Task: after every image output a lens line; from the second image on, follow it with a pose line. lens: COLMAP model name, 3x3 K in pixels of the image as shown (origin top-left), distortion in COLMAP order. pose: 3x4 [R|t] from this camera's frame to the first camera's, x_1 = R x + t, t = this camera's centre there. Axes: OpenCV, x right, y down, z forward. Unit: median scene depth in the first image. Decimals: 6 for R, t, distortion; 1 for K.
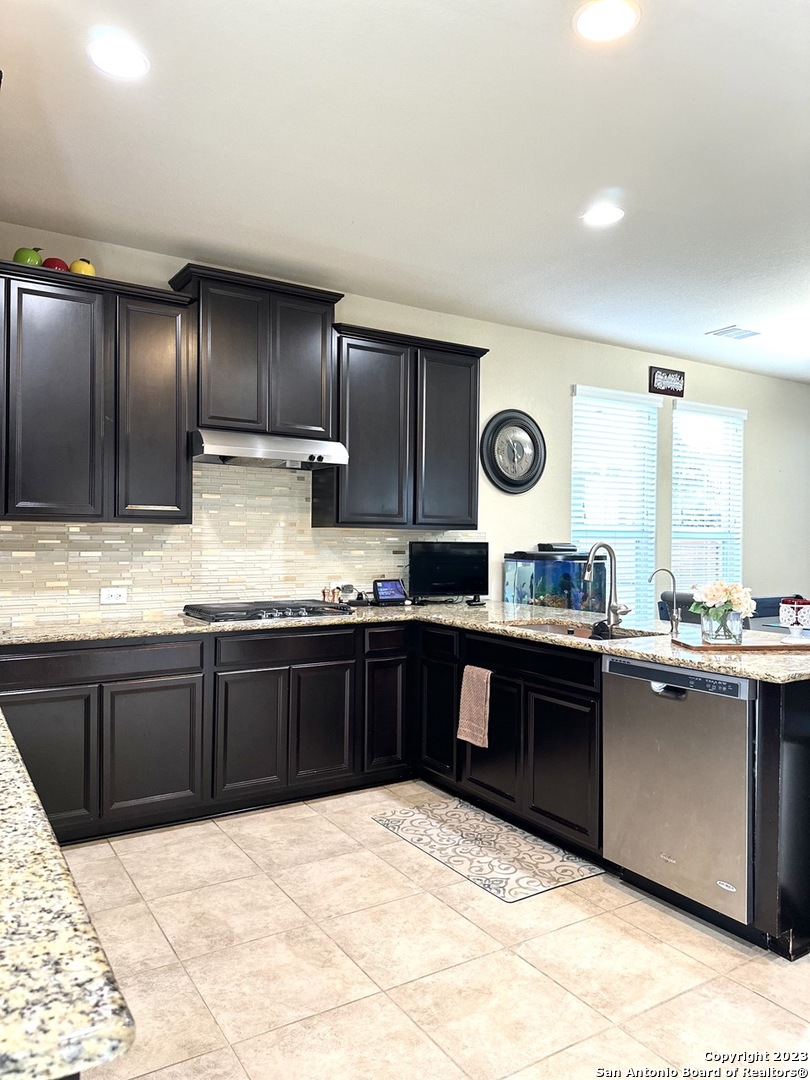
lens RADIAL K [[756.3, 0, 405.0], [0, 756.3, 540.0], [0, 0, 1]] dist [0.066553, -0.101512]
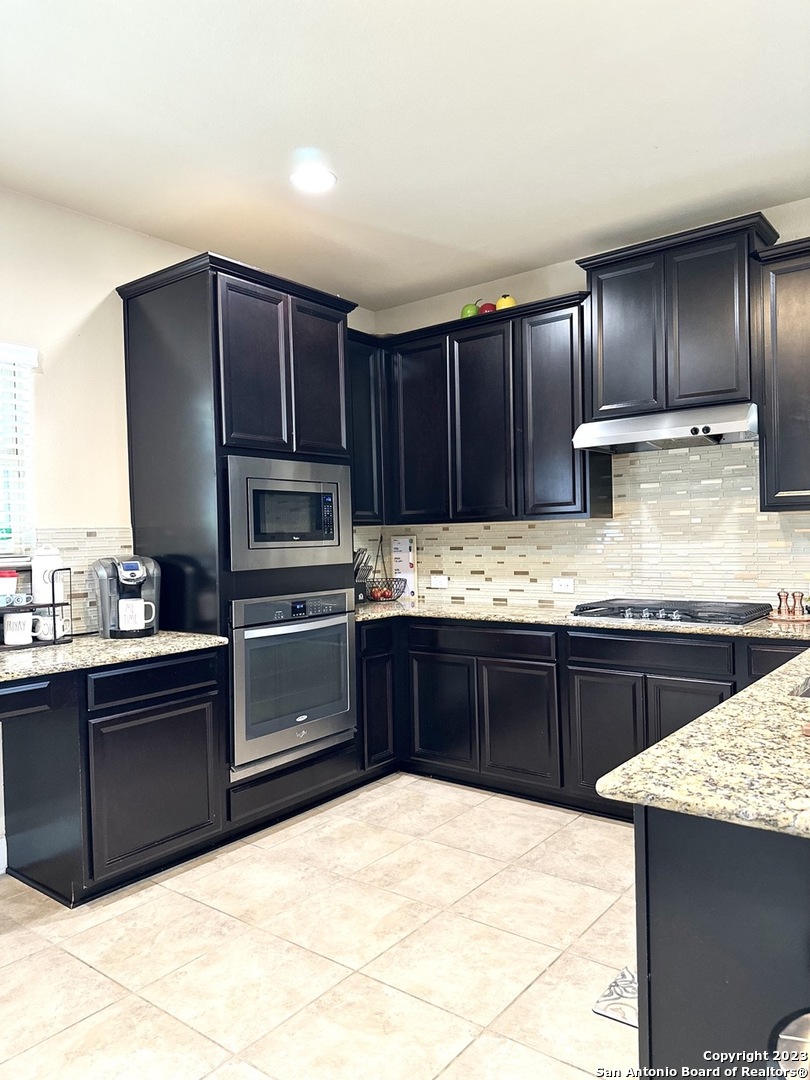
lens RADIAL K [[756.3, 0, 405.0], [0, 756.3, 540.0], [0, 0, 1]] dist [0.066553, -0.101512]
pose [[0.345955, -0.012779, -0.938164, 0.633534], [0.028092, 0.999600, -0.003257, 0.005254], [0.937831, -0.025228, 0.346175, 0.463962]]
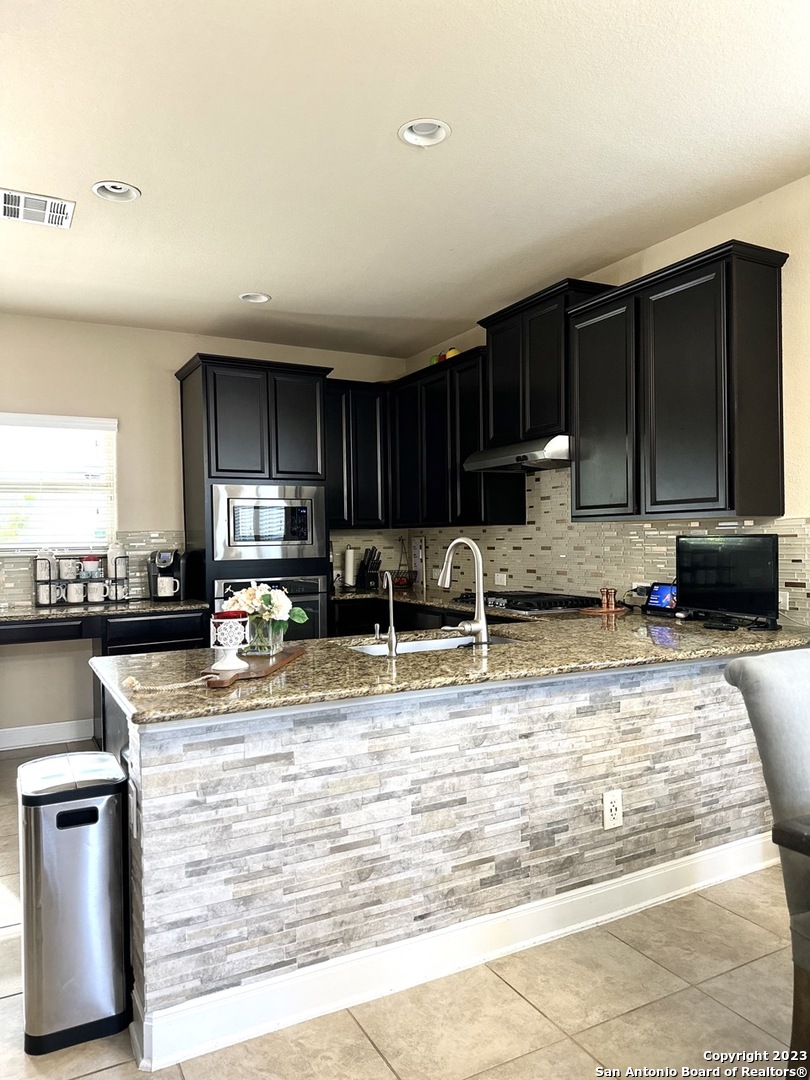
lens RADIAL K [[756.3, 0, 405.0], [0, 756.3, 540.0], [0, 0, 1]] dist [0.066553, -0.101512]
pose [[-0.055465, -0.001976, -0.998459, 1.078741], [0.015647, 0.999874, -0.002848, 0.005304], [0.998338, -0.015781, -0.055427, 1.023264]]
